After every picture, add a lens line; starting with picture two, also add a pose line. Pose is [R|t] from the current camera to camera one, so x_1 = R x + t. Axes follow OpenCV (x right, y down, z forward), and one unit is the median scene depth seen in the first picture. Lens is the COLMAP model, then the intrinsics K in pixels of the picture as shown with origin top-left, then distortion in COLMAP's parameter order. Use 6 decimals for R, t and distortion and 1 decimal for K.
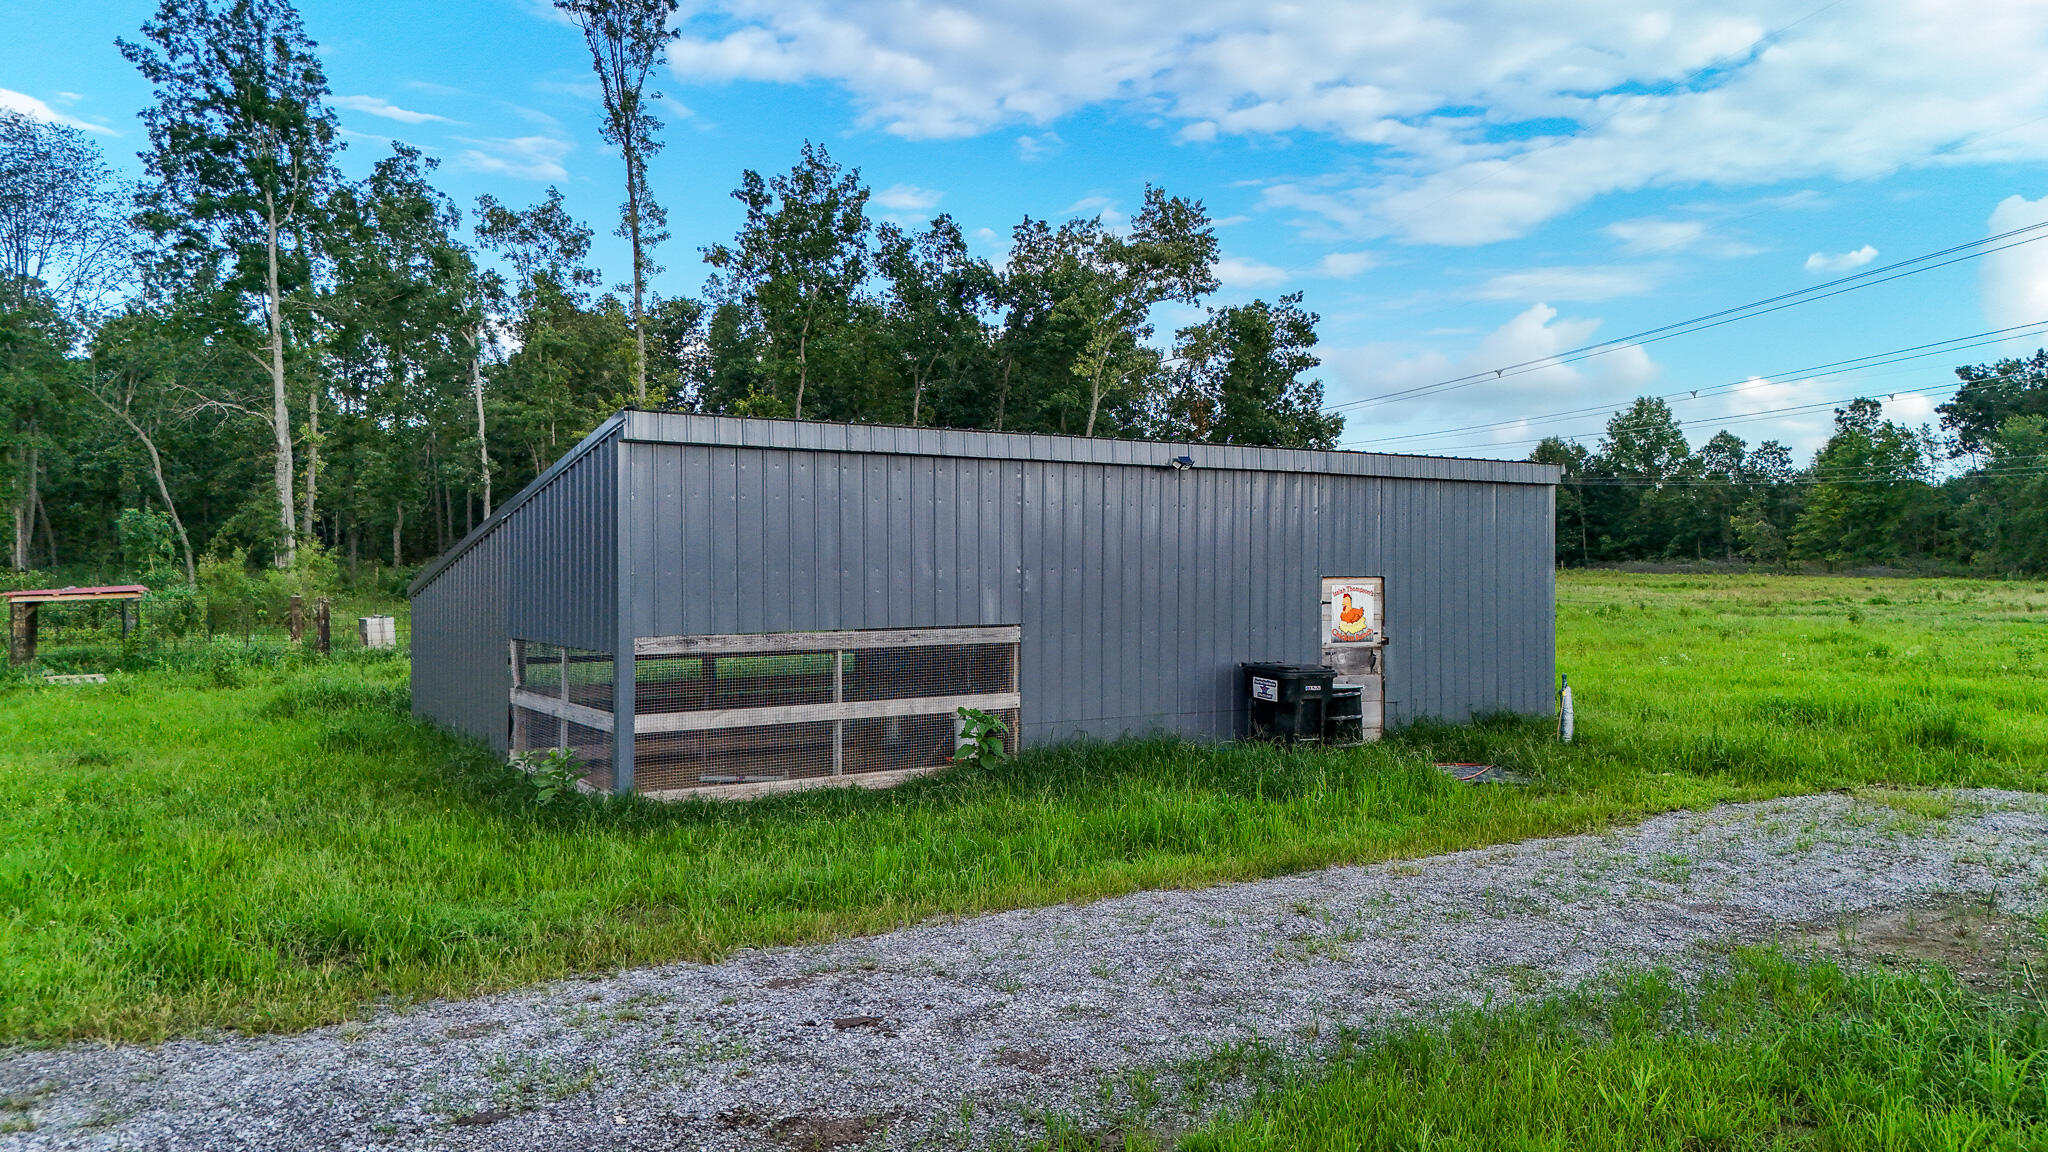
lens RADIAL K [[1510.8, 0, 1026.6], [0, 1510.8, 584.5], [0, 0, 1]] dist [0.046124, -0.027561]
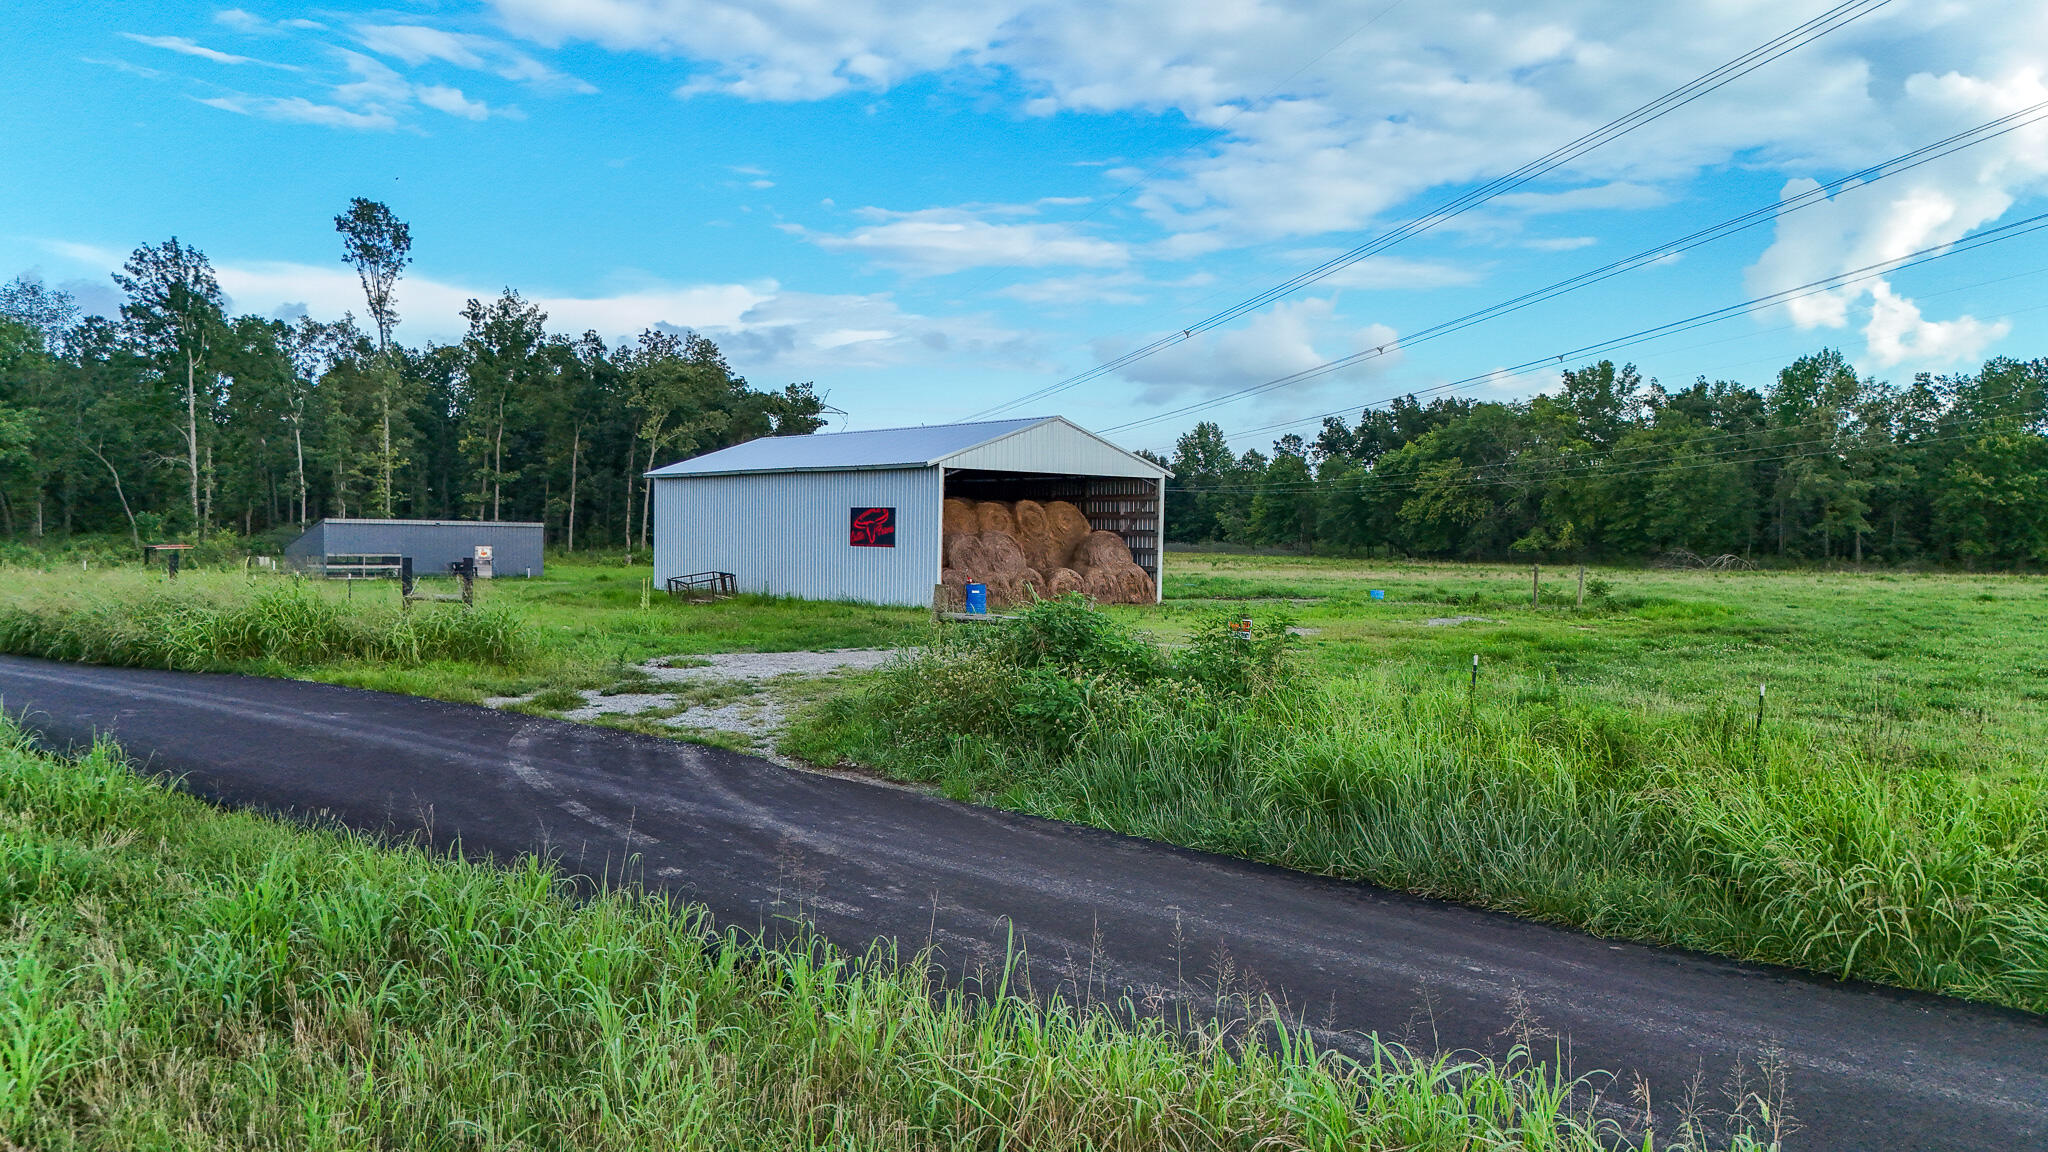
lens RADIAL K [[1510.8, 0, 1022.4], [0, 1510.8, 581.1], [0, 0, 1]] dist [0.046124, -0.027561]
pose [[0.994554, 0.011693, 0.103563, 0.243662], [-0.013269, 0.999806, 0.014542, 0.001116], [-0.103373, -0.015837, 0.994517, -0.703588]]
